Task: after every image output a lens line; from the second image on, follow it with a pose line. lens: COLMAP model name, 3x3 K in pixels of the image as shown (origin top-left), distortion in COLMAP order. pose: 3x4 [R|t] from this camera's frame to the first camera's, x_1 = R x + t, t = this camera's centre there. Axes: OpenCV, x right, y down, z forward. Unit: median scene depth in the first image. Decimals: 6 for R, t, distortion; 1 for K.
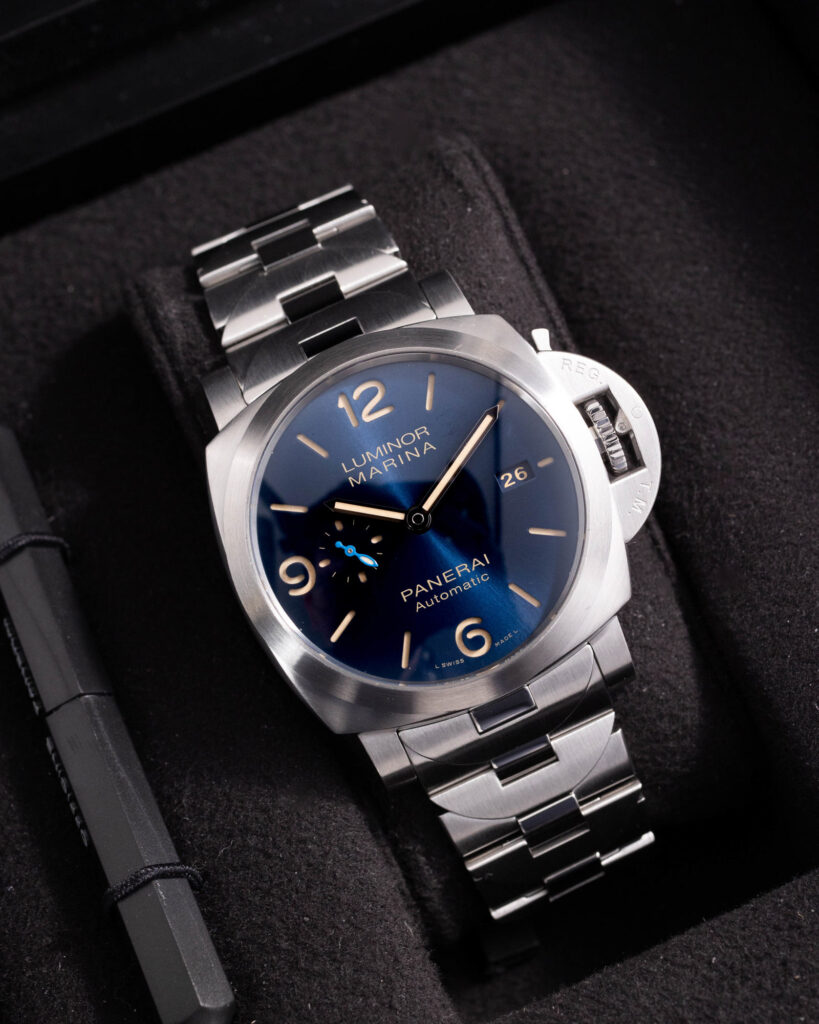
lens RADIAL K [[2024.8, 0, 409.5], [0, 2024.8, 512.0], [0, 0, 1]] dist [0.019759, 0.103501]
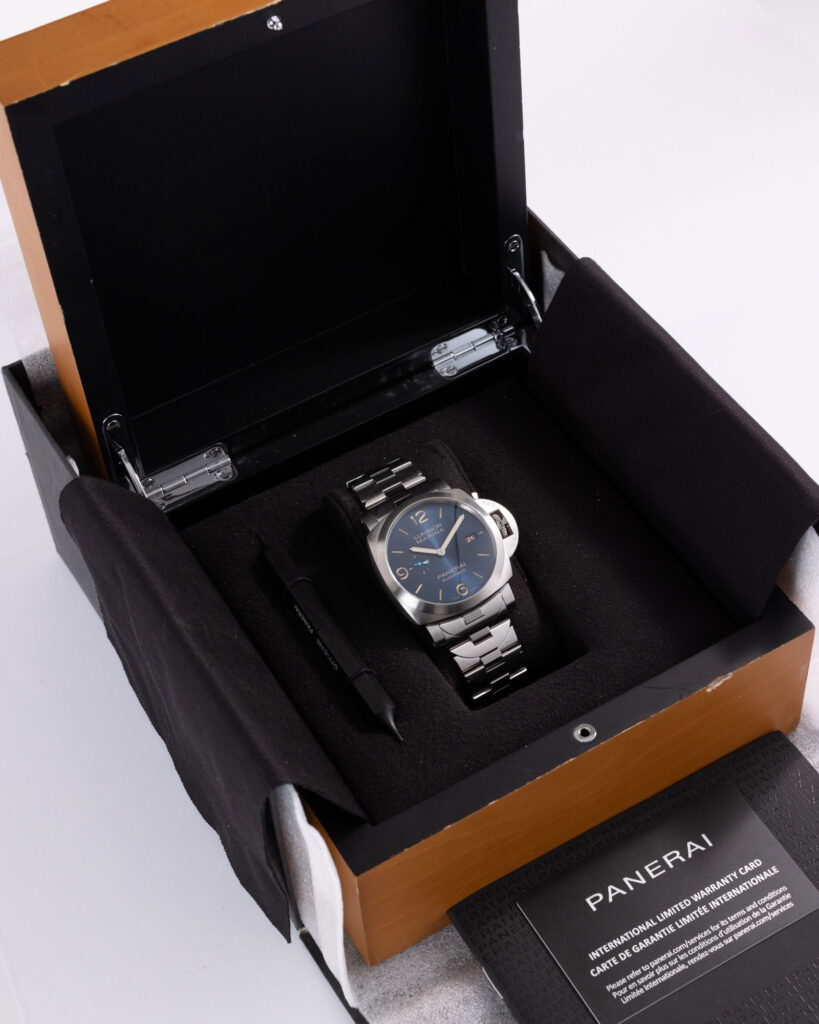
lens RADIAL K [[2024.8, 0, 409.5], [0, 2024.8, 512.0], [0, 0, 1]] dist [0.019759, 0.103501]
pose [[0.991458, -0.050613, 0.120208, -0.383451], [0.081049, 0.961171, -0.263783, 0.703880], [-0.102189, 0.271273, 0.957062, -1.809346]]
